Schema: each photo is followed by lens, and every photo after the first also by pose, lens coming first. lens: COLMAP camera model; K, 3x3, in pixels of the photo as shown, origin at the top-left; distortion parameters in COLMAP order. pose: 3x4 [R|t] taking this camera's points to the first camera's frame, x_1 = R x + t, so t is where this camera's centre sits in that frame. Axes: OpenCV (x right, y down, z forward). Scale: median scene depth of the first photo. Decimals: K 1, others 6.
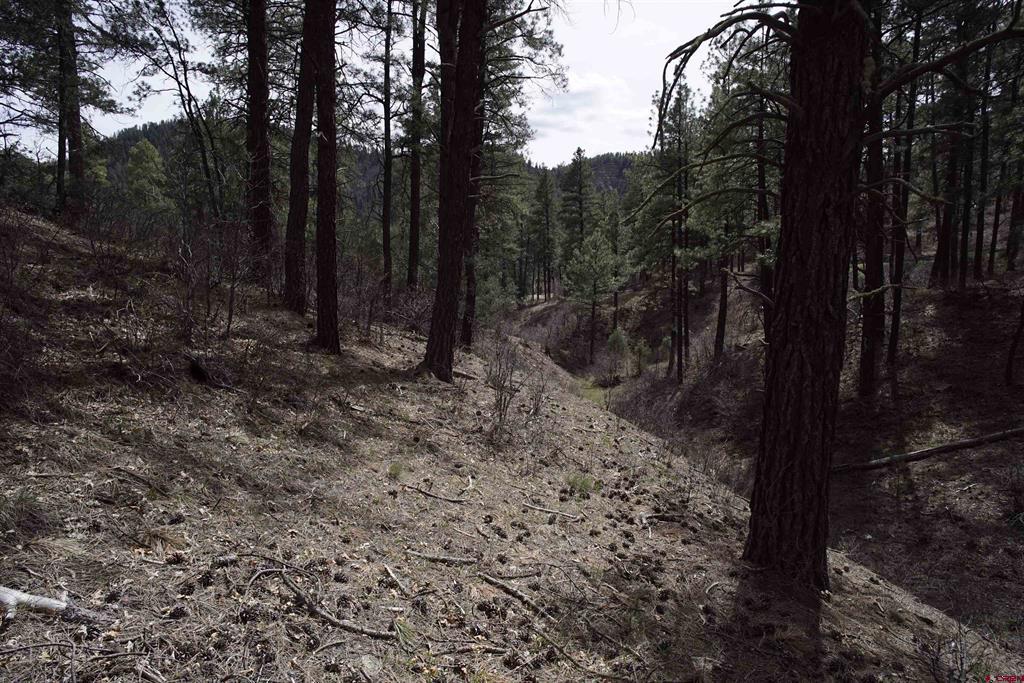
lens RADIAL K [[575.1, 0, 514.3], [0, 575.1, 333.7], [0, 0, 1]] dist [-0.082466, 0.036031]
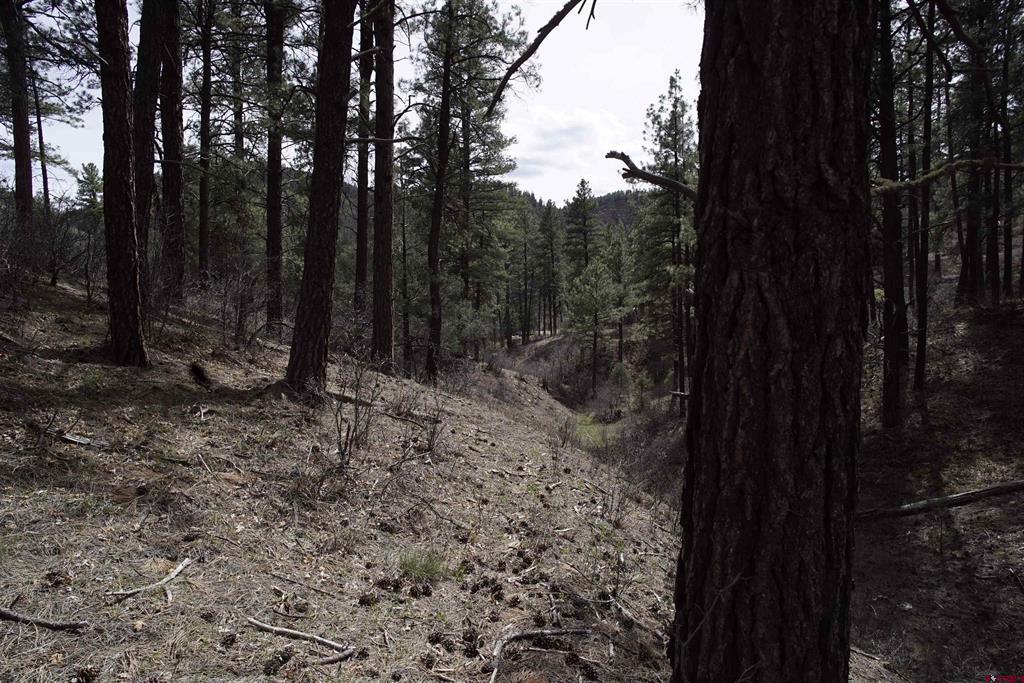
lens RADIAL K [[575.1, 0, 512.2], [0, 575.1, 336.1], [0, 0, 1]] dist [-0.082466, 0.036031]
pose [[0.999556, -0.012346, -0.027118, 0.105687], [0.010644, 0.998019, -0.062014, 0.027379], [0.027830, 0.061698, 0.997707, 0.184061]]
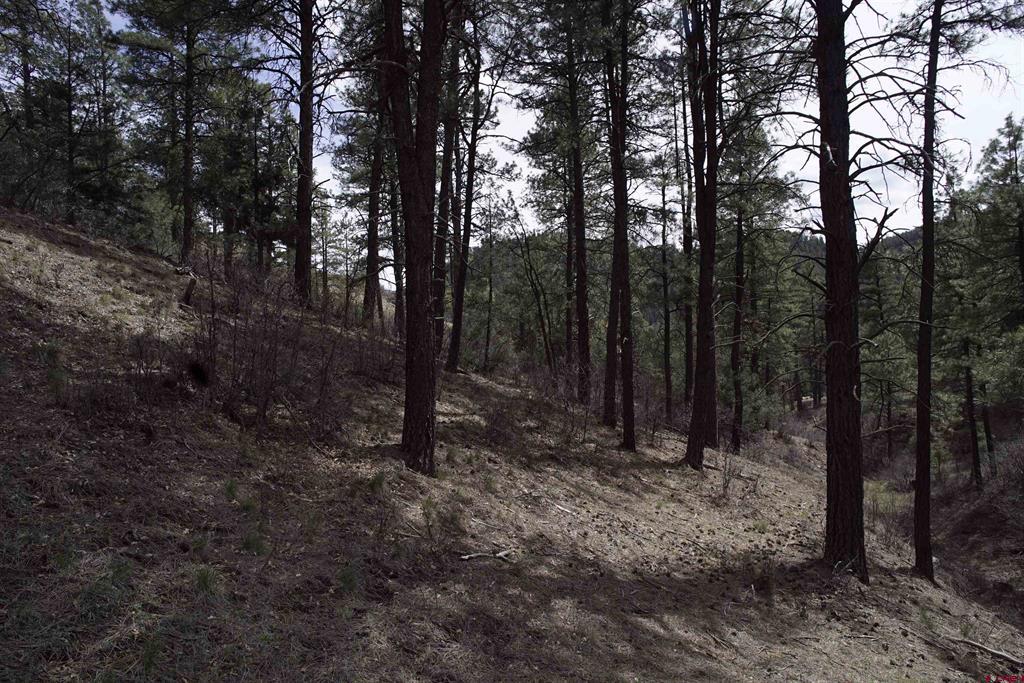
lens RADIAL K [[569.4, 0, 535.8], [0, 569.4, 346.2], [0, 0, 1]] dist [-0.049595, 0.001060]
pose [[0.891237, -0.050144, -0.450758, 0.146199], [-0.016066, 0.989755, -0.141871, -0.021692], [0.453253, 0.133682, 0.881300, -0.471718]]
